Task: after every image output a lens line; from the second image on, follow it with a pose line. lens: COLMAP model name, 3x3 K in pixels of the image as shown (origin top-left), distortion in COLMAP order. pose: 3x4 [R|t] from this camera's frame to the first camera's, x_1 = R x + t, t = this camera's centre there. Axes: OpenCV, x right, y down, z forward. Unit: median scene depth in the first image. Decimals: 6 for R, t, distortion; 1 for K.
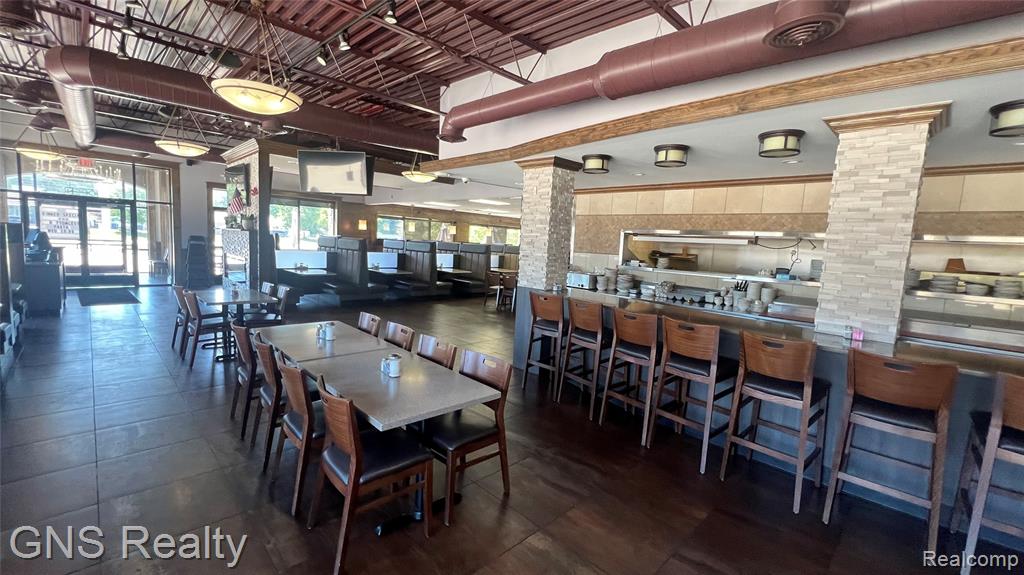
lens RADIAL K [[427.6, 0, 512.0], [0, 427.6, 287.5], [0, 0, 1]] dist [-0.000304, 0.000258]
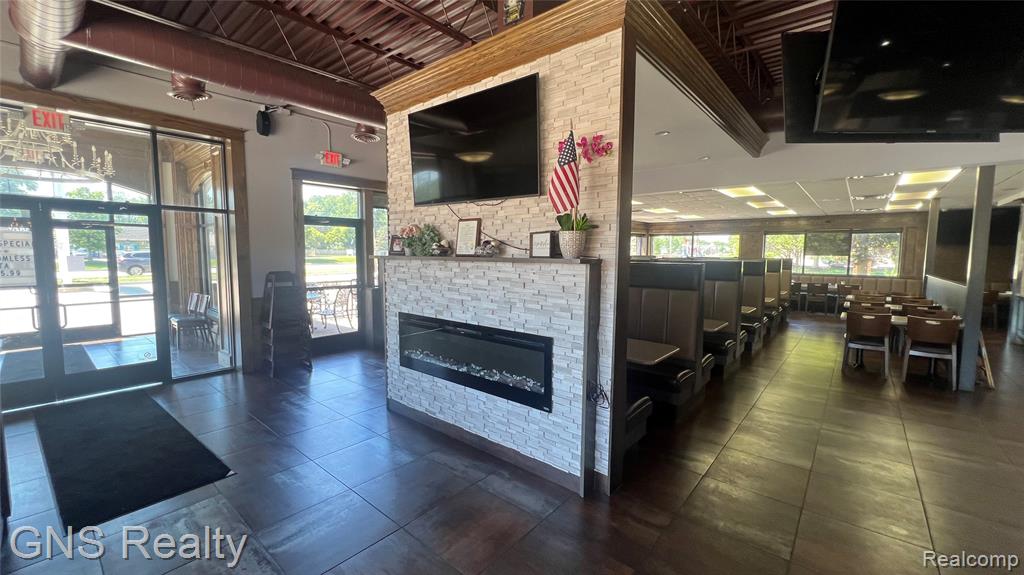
lens RADIAL K [[412.8, 0, 512.0], [0, 412.8, 287.5], [0, 0, 1]] dist [-0.001794, 0.000247]
pose [[0.995292, -0.053989, 0.080486, -0.883883], [0.055376, 0.998351, -0.015104, -0.139605], [-0.079538, 0.019490, 0.996641, 0.849184]]
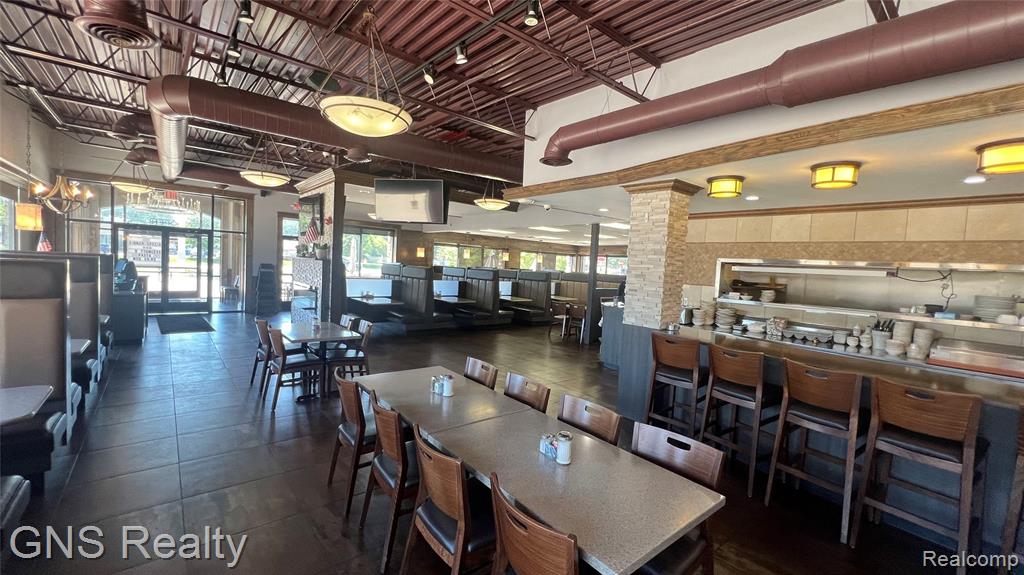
lens RADIAL K [[412.8, 0, 512.0], [0, 412.8, 287.5], [0, 0, 1]] dist [-0.001794, 0.000247]
pose [[0.997113, 0.003745, -0.075842, -0.129773], [-0.007887, 0.998489, -0.054375, -0.025461], [0.075524, 0.054816, 0.995636, 0.104497]]
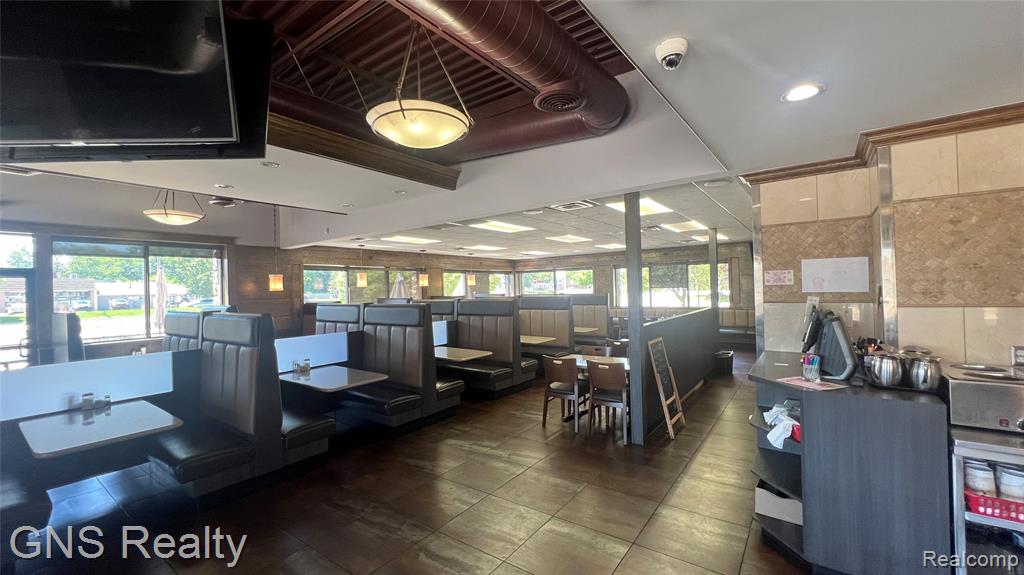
lens RADIAL K [[412.8, 0, 512.0], [0, 412.8, 287.5], [0, 0, 1]] dist [-0.001794, 0.000247]
pose [[0.984307, -0.078133, 0.158227, -0.272108], [0.094689, 0.990477, -0.099946, -0.117335], [-0.148911, 0.113360, 0.982331, 0.887828]]
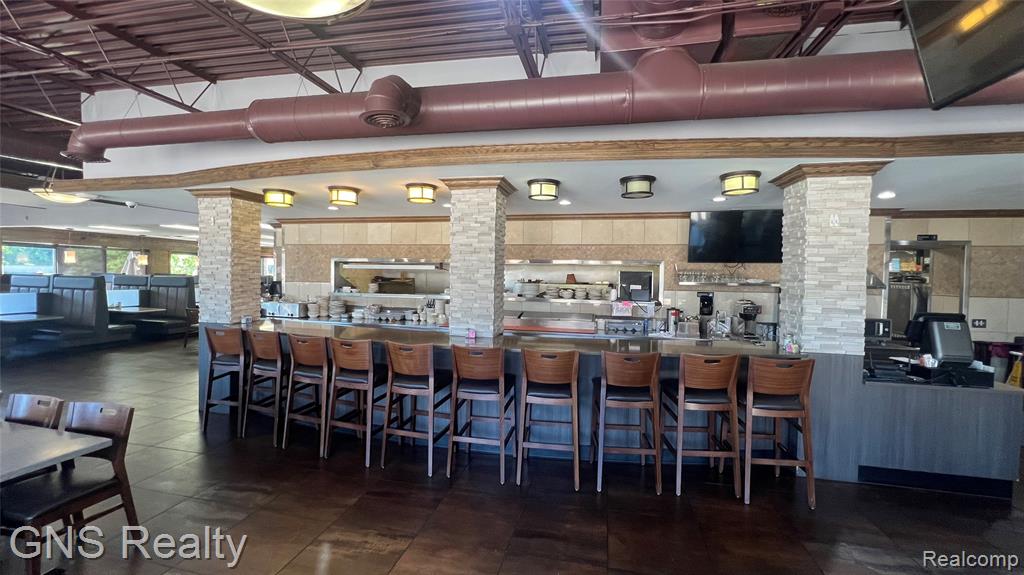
lens RADIAL K [[412.8, 0, 512.0], [0, 412.8, 287.5], [0, 0, 1]] dist [-0.001794, 0.000247]
pose [[0.845780, -0.054425, 0.530749, 0.099995], [0.083641, 0.996009, -0.031152, 0.005575], [-0.526935, 0.070741, 0.846957, -0.101616]]
